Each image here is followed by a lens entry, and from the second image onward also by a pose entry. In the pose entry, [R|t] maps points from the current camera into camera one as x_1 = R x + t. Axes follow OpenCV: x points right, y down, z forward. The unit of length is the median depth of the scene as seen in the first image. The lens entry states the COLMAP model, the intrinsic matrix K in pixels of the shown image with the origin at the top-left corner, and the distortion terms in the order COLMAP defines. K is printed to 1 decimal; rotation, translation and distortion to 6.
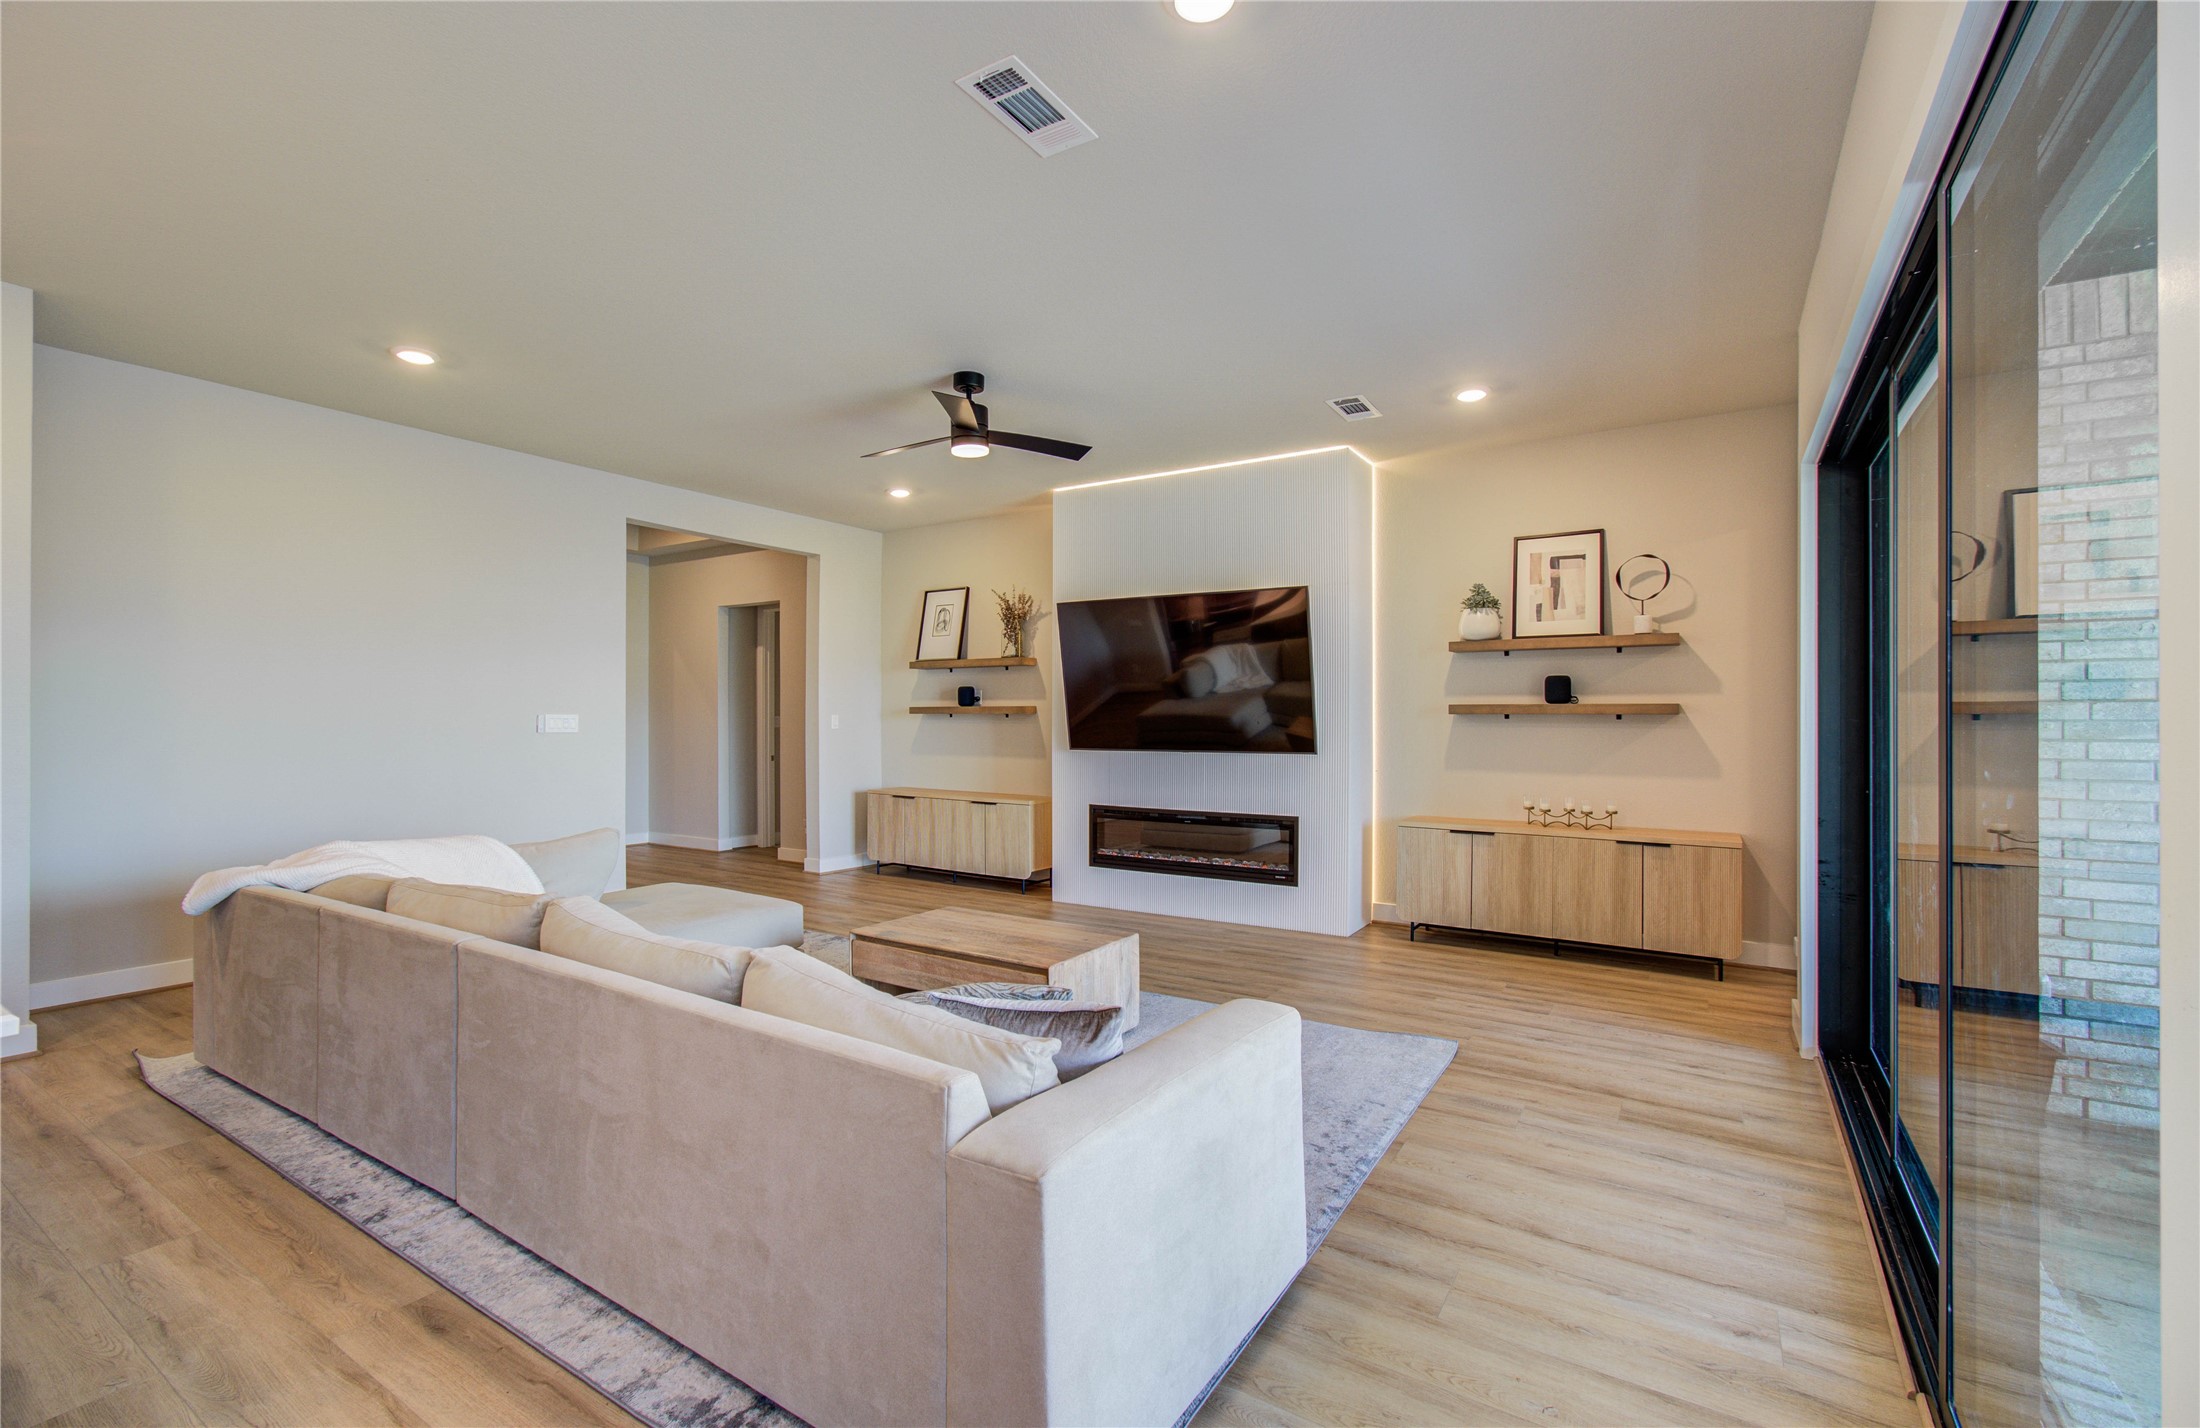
lens RADIAL K [[958.6, 0, 1102.2], [0, 958.6, 714.6], [0, 0, 1]] dist [-0.001678, -0.000708]
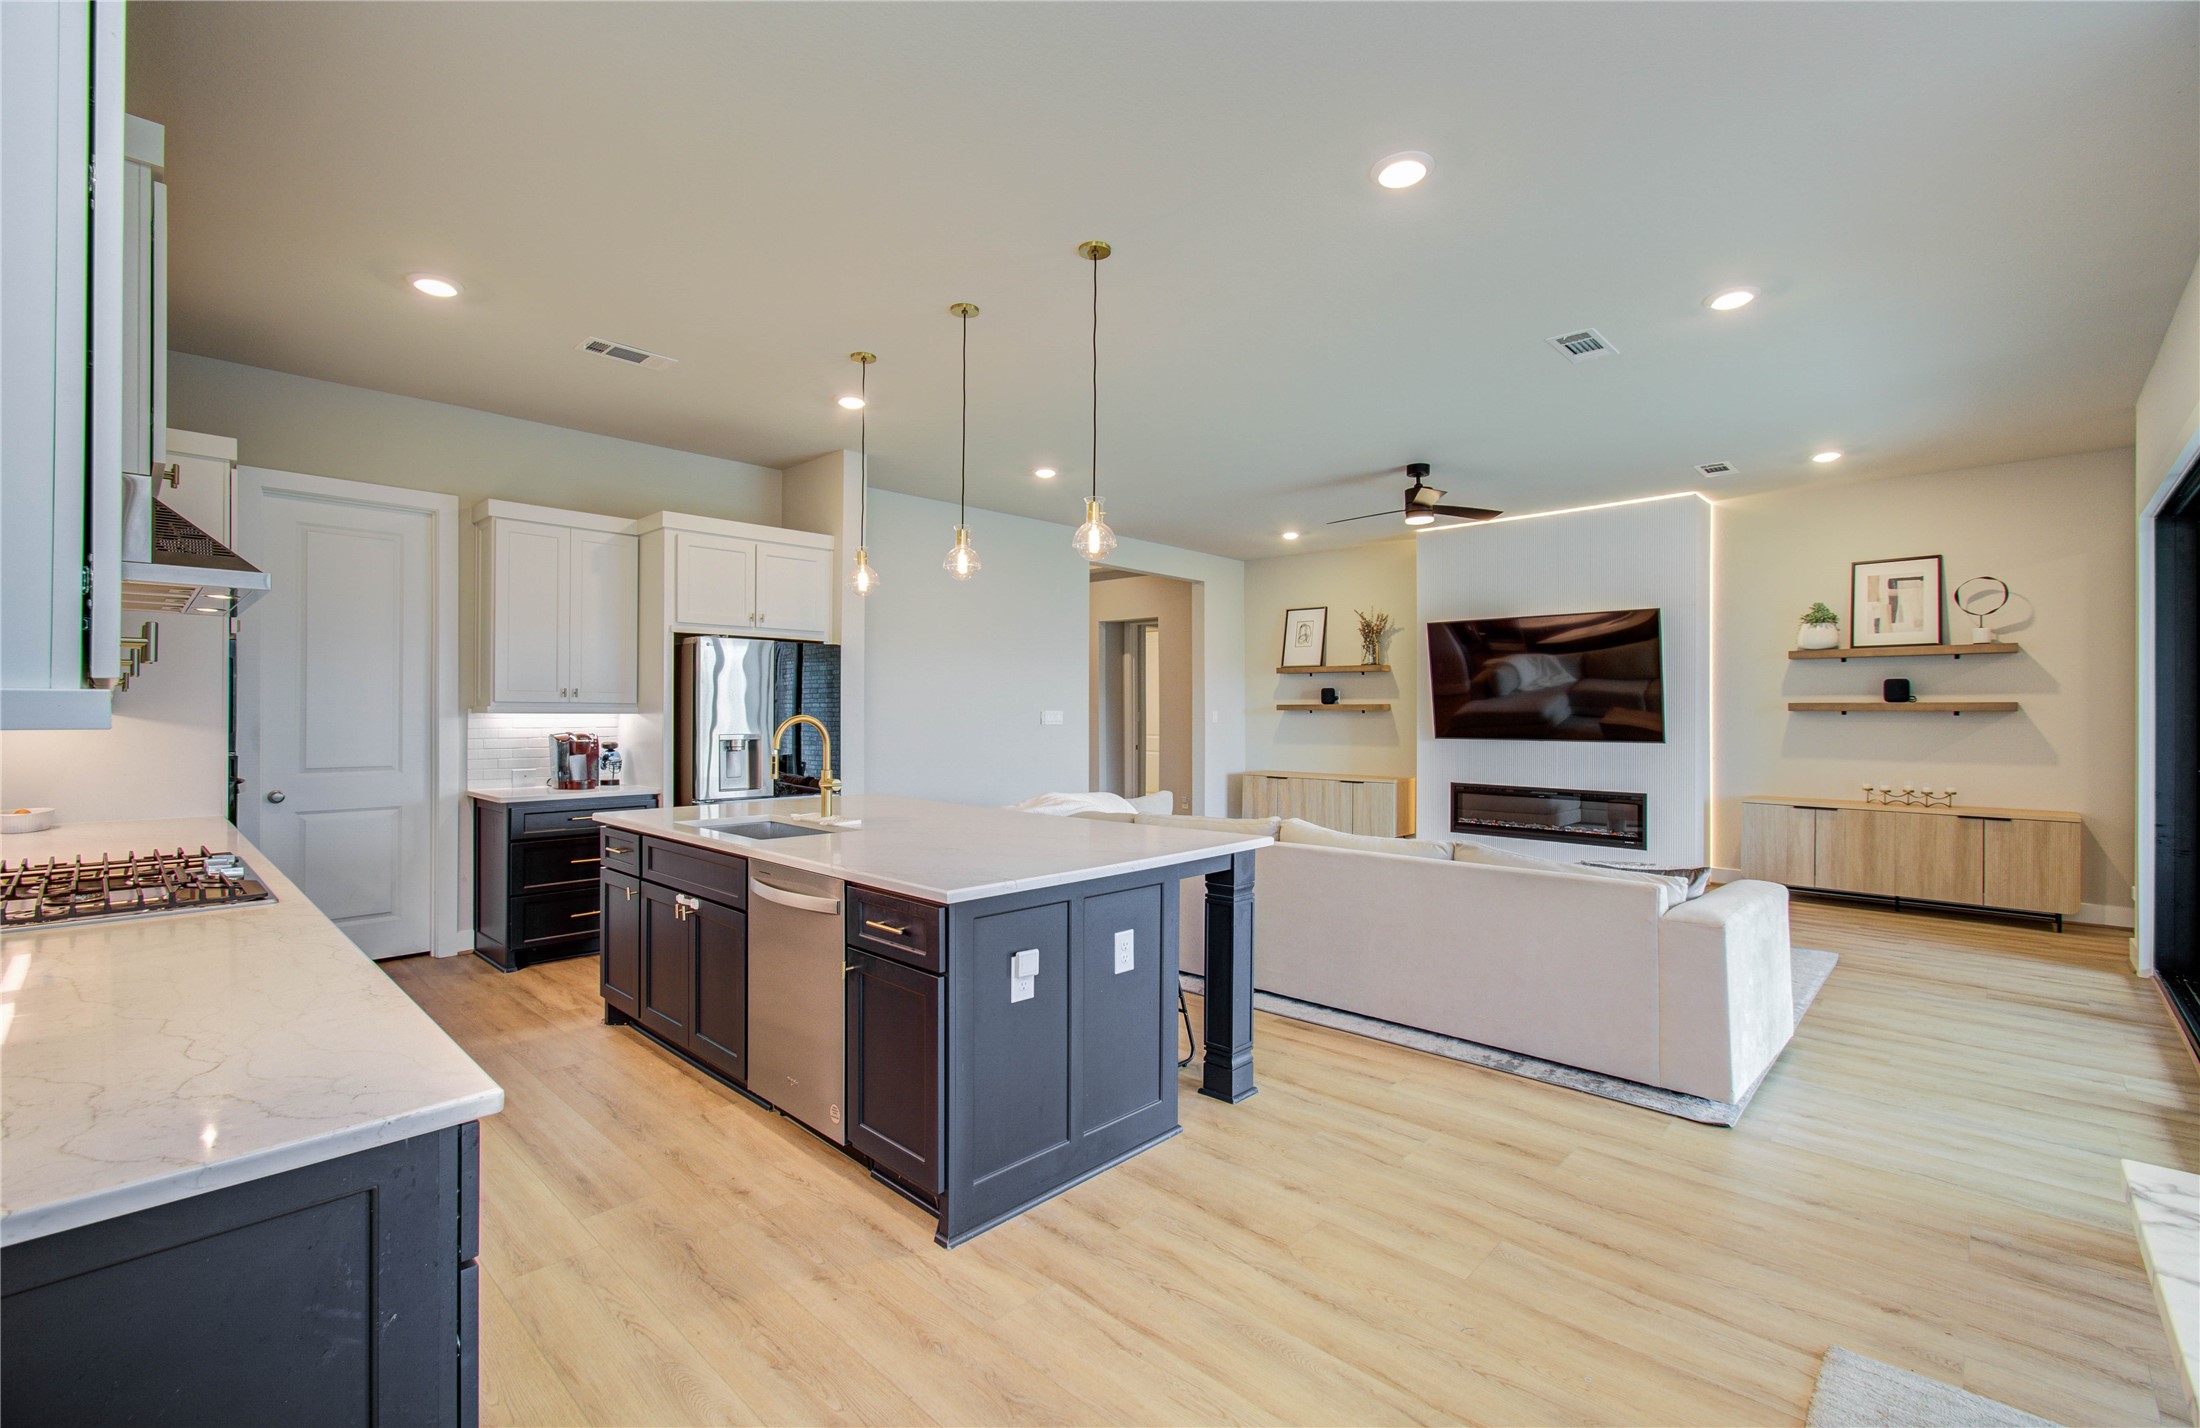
lens RADIAL K [[958.6, 0, 1092.4], [0, 958.6, 709.8], [0, 0, 1]] dist [-0.001678, -0.000708]
pose [[0.980102, 0.000494, -0.198495, -0.269169], [-0.000431, 1.000000, 0.000361, -0.002089], [0.198495, -0.000268, 0.980102, -0.367058]]
